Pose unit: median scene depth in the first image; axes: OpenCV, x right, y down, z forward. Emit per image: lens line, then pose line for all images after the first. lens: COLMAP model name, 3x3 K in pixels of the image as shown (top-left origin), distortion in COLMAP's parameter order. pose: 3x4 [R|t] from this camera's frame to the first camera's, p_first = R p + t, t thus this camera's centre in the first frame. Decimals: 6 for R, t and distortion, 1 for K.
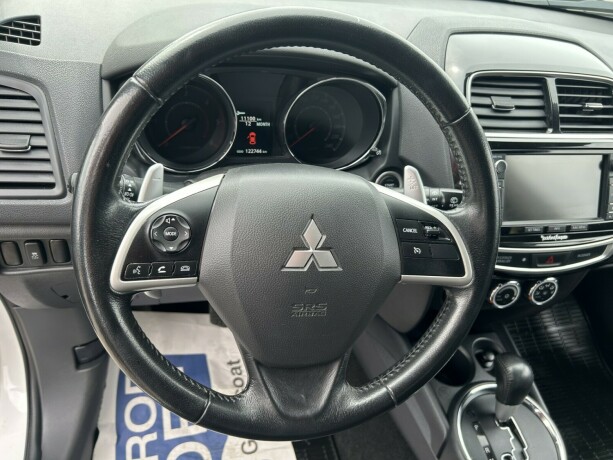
lens RADIAL K [[464.4, 0, 307.6], [0, 464.4, 225.6], [0, 0, 1]] dist [0.052025, -0.051495]
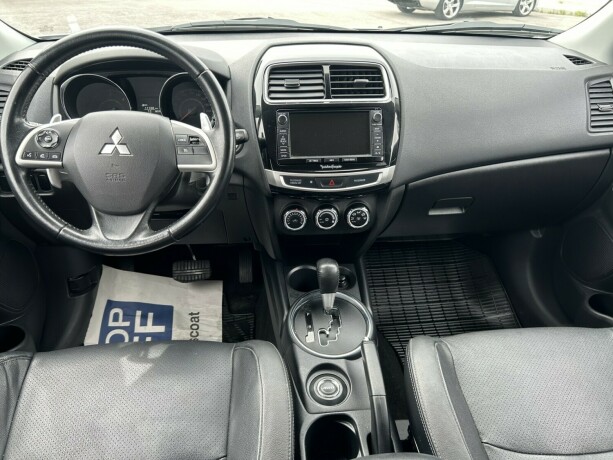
lens RADIAL K [[469.6, 0, 306.5], [0, 469.6, 230.0], [0, 0, 1]] dist [0.049893, -0.061728]
pose [[0.982551, -0.033095, -0.183026, 0.990288], [0.009680, 0.991808, -0.127373, 0.576637], [0.185742, 0.123379, 0.974822, -0.631149]]
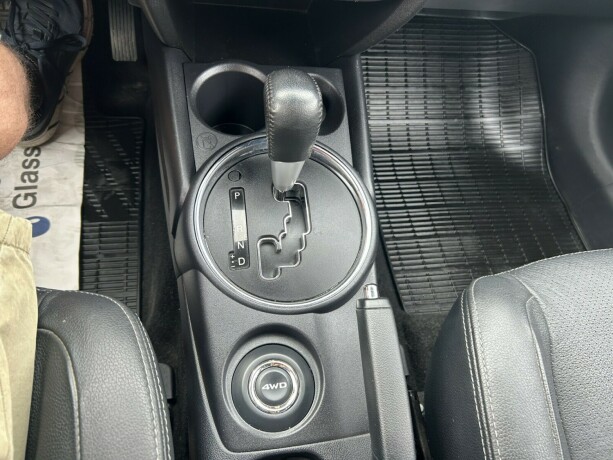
lens RADIAL K [[464.4, 0, 307.6], [0, 464.4, 225.6], [0, 0, 1]] dist [0.052025, -0.051495]
pose [[0.994884, 0.100391, -0.011277, 0.739324], [-0.089188, 0.925276, 0.368661, 0.375078], [0.047445, -0.365769, 0.929496, 0.681703]]
